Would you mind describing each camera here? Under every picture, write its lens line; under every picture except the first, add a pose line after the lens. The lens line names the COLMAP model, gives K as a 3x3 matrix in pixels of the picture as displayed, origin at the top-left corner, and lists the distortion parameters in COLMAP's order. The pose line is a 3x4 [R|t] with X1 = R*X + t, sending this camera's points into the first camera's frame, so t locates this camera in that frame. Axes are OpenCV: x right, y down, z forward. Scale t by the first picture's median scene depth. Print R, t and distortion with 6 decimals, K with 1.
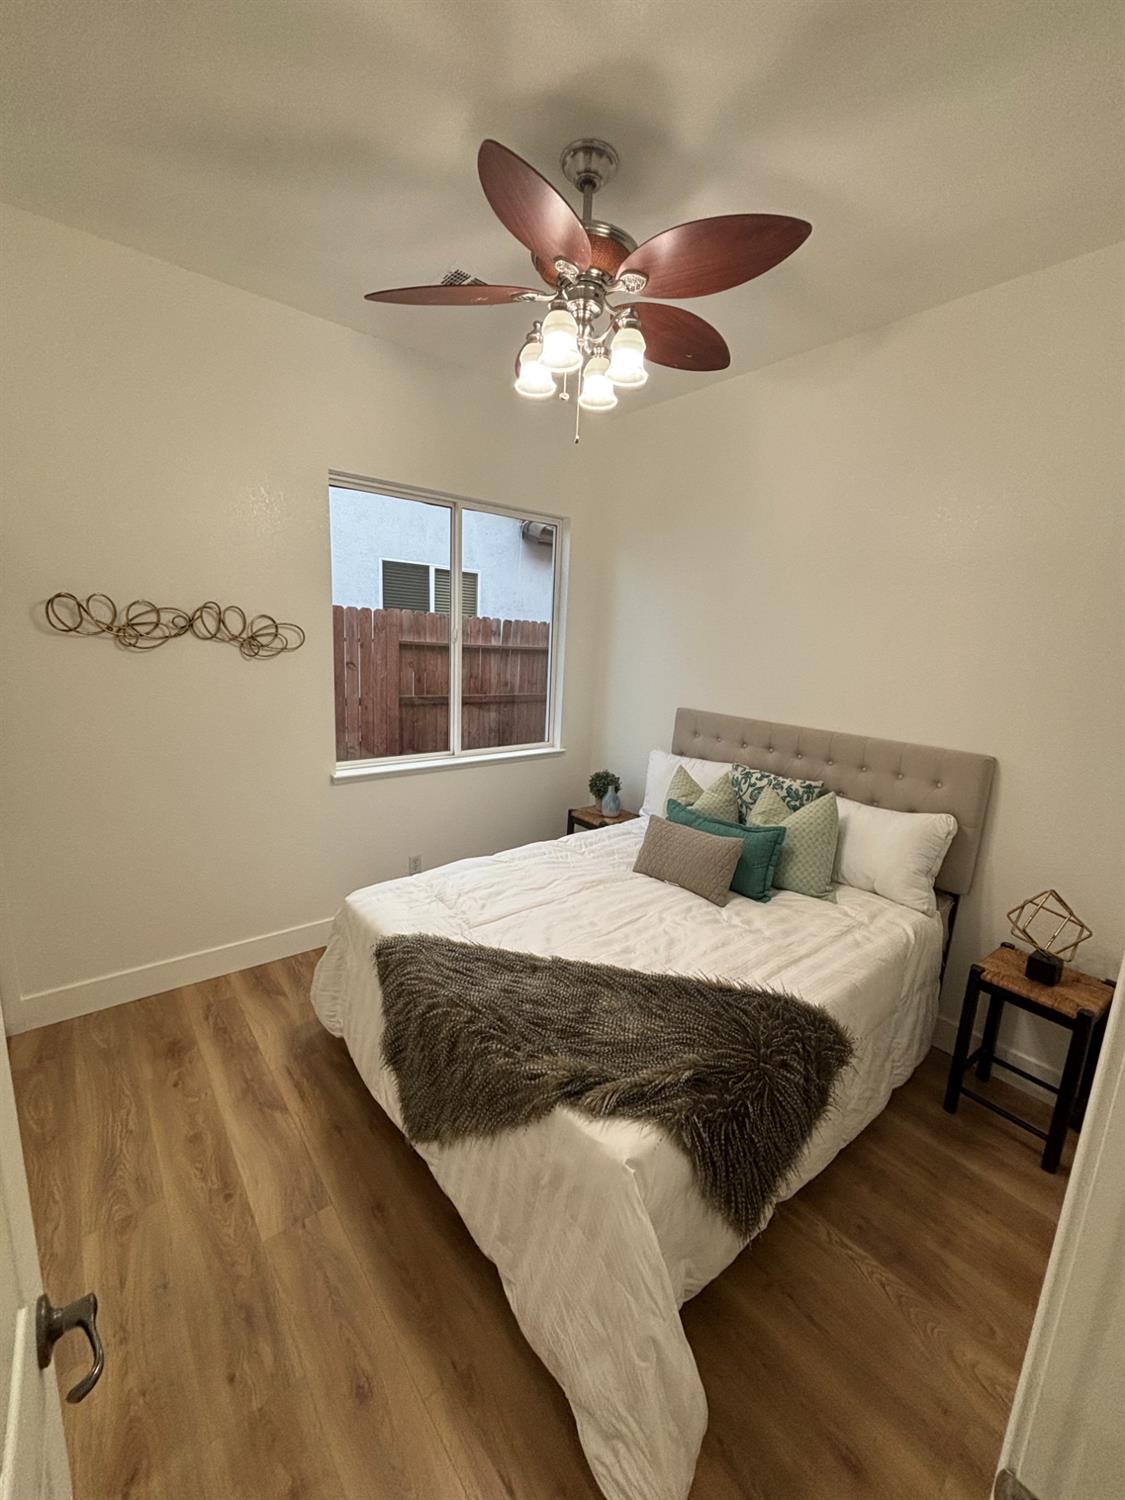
lens RADIAL K [[609.3, 0, 556.8], [0, 609.3, 755.0], [0, 0, 1]] dist [-0.000438, -0.000146]
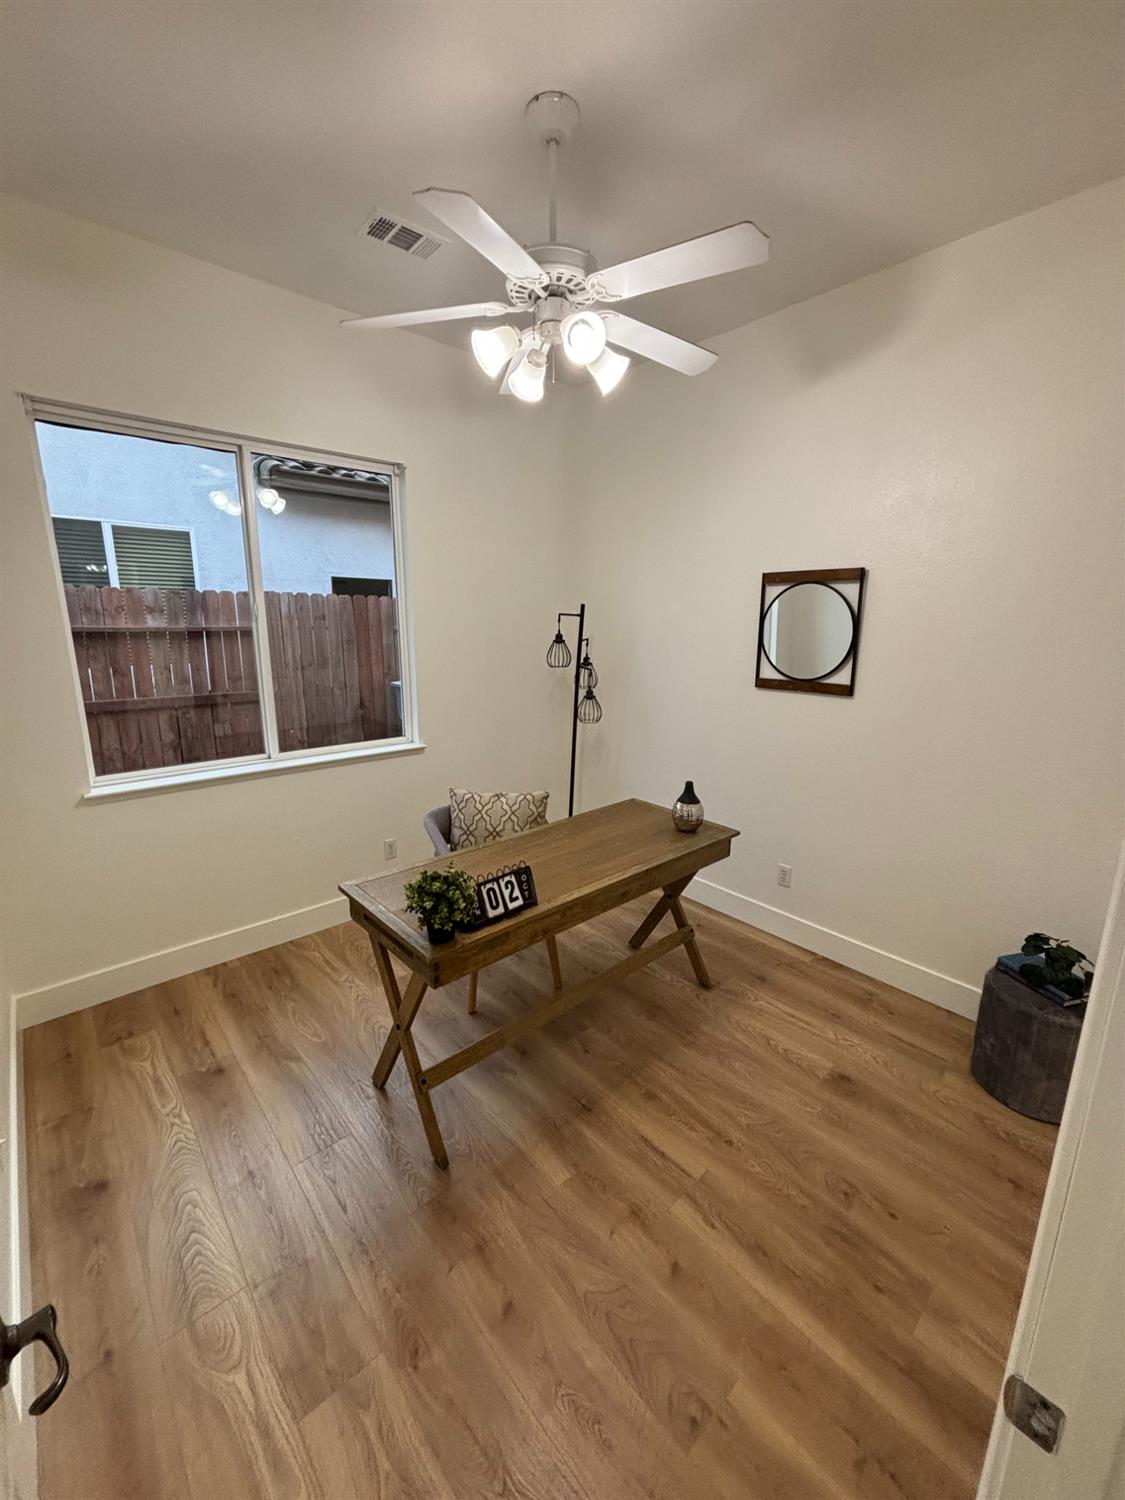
lens RADIAL K [[598.4, 0, 562.5], [0, 598.4, 750.0], [0, 0, 1]] dist [-0.001299, -0.000448]
pose [[0.999236, -0.039061, 0.001488, 0.234186], [0.038987, 0.998646, 0.034430, -0.024146], [-0.002831, -0.034345, 0.999406, 0.174583]]
